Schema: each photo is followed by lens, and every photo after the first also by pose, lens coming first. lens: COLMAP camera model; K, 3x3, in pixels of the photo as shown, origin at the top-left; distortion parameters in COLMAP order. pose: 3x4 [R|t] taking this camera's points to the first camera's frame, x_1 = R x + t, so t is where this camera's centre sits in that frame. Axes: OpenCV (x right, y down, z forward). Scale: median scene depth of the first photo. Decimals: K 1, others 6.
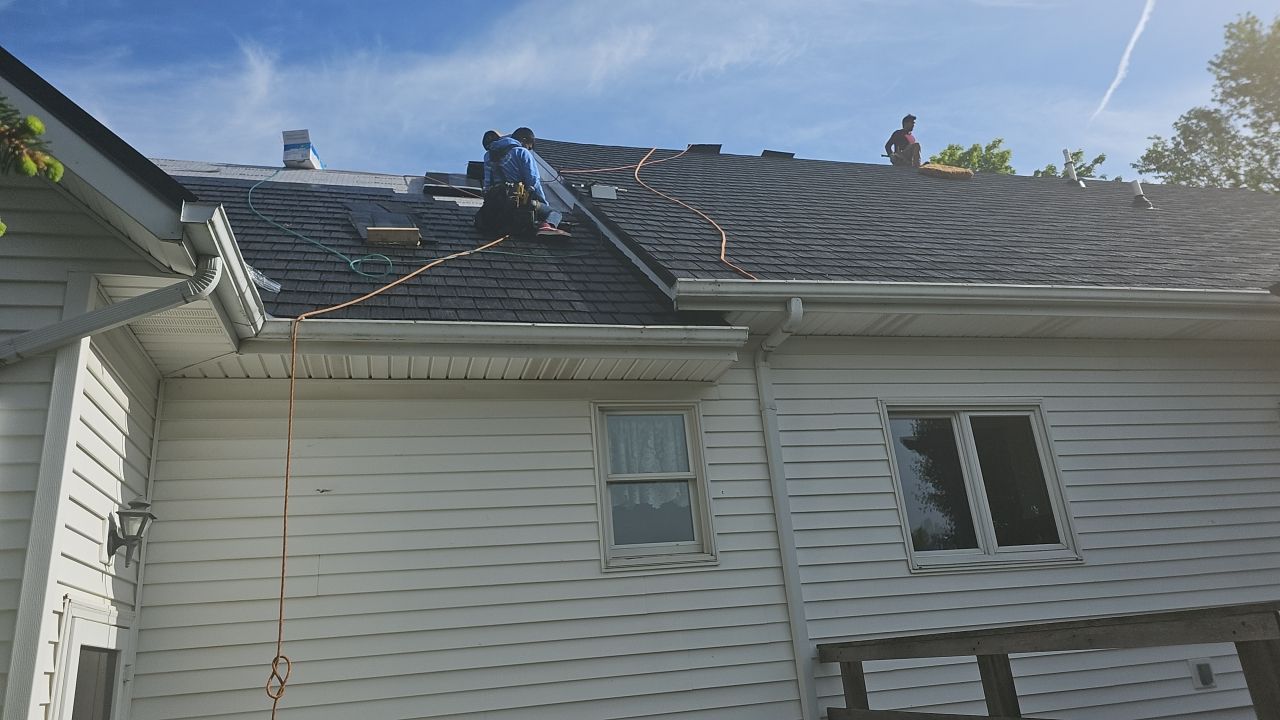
lens RADIAL K [[851.5, 0, 648.0], [0, 851.5, 353.0], [0, 0, 1]] dist [0.030138, -0.029614]
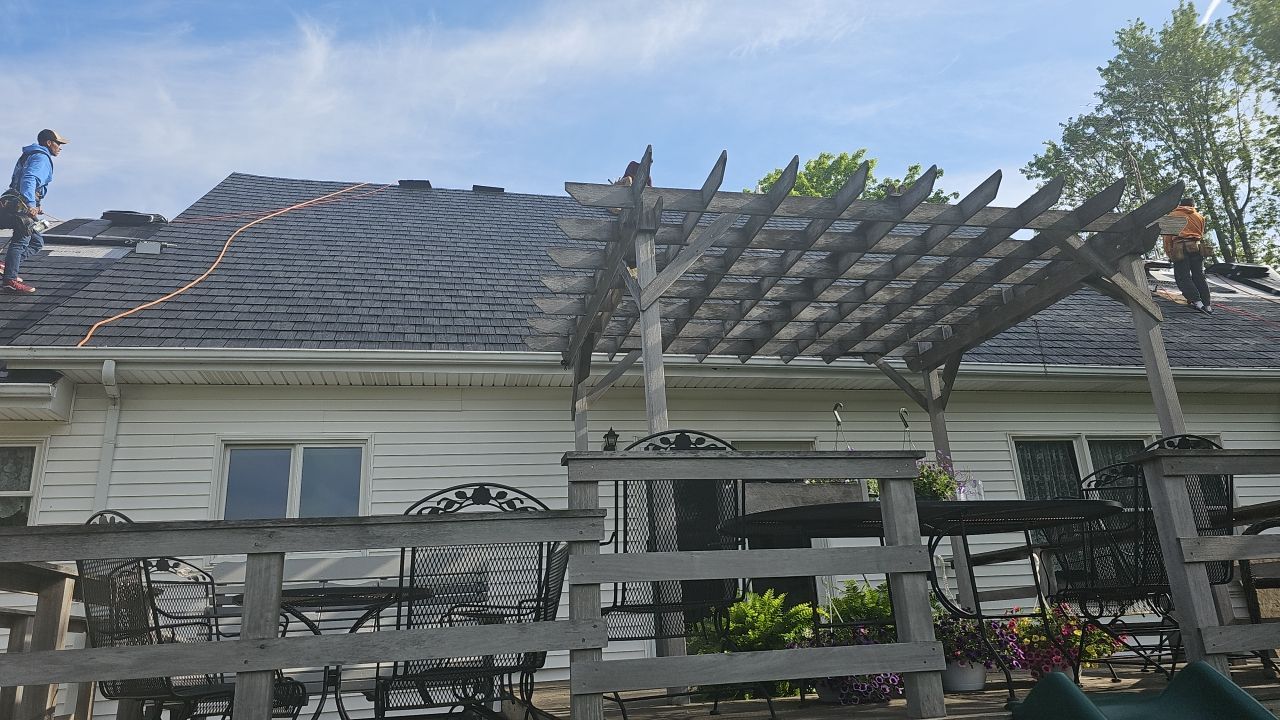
lens RADIAL K [[851.5, 0, 647.3], [0, 851.5, 368.5], [0, 0, 1]] dist [0.030138, -0.029614]
pose [[0.999073, 0.012795, -0.041106, 0.654792], [-0.011266, 0.999243, 0.037229, -0.067994], [0.041552, -0.036731, 0.998461, -0.171670]]
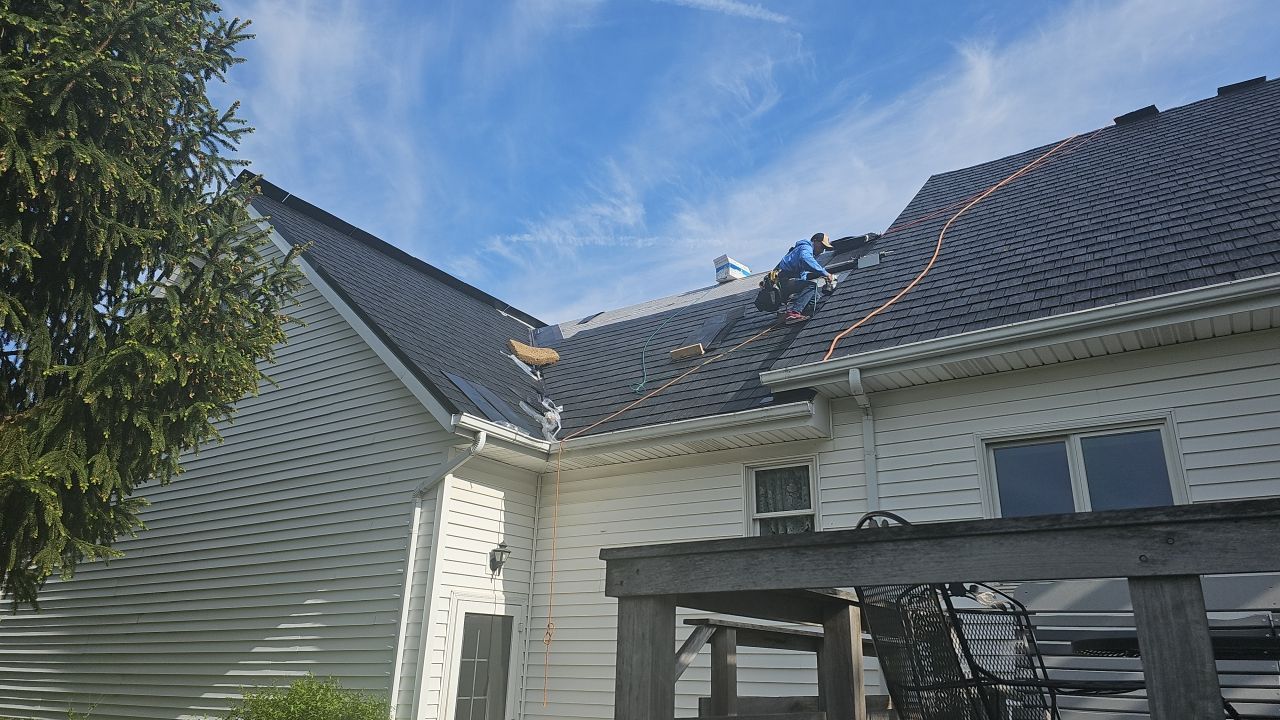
lens RADIAL K [[851.5, 0, 649.7], [0, 851.5, 357.6], [0, 0, 1]] dist [0.030138, -0.029614]
pose [[0.654550, -0.167947, -0.737129, 0.564815], [0.180517, 0.981530, -0.063337, -0.033909], [0.734151, -0.091607, 0.672778, -0.039616]]
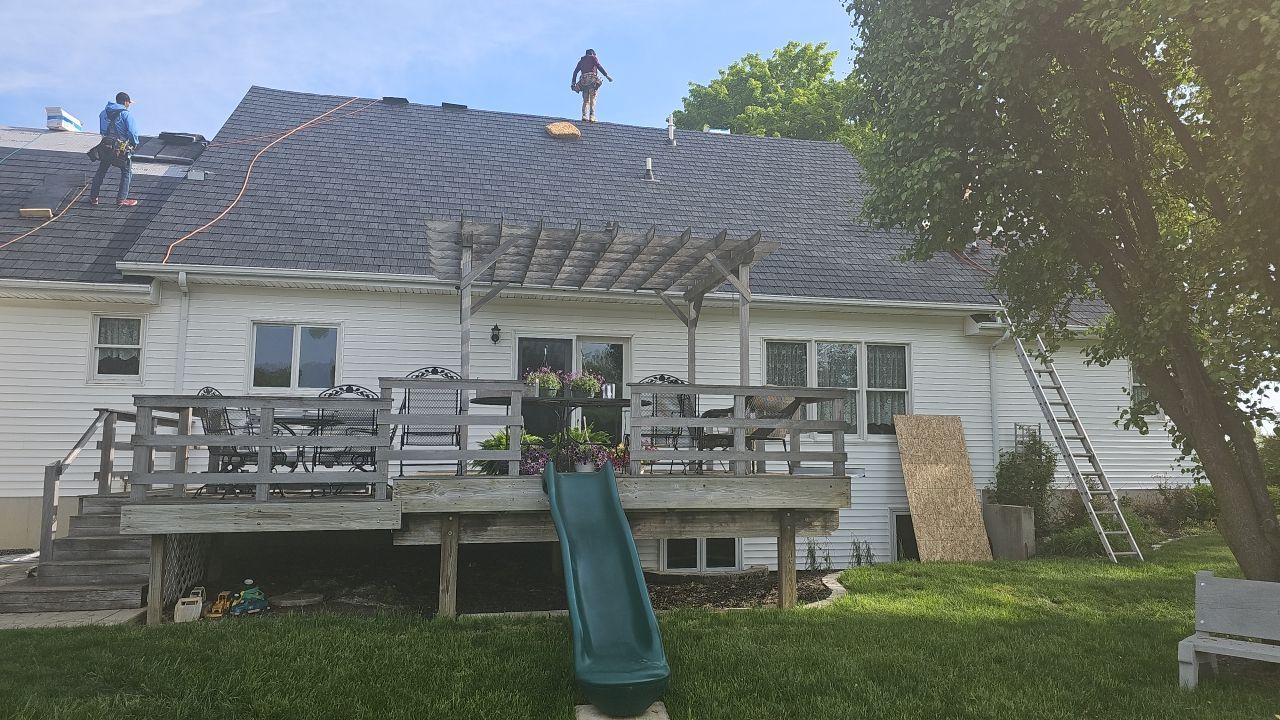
lens RADIAL K [[851.5, 0, 672.6], [0, 851.5, 369.1], [0, 0, 1]] dist [0.030138, -0.029614]
pose [[0.996056, 0.080859, -0.036528, 0.954531], [-0.070196, 0.969947, 0.232971, -0.264262], [0.054268, -0.229488, 0.971797, -0.705108]]
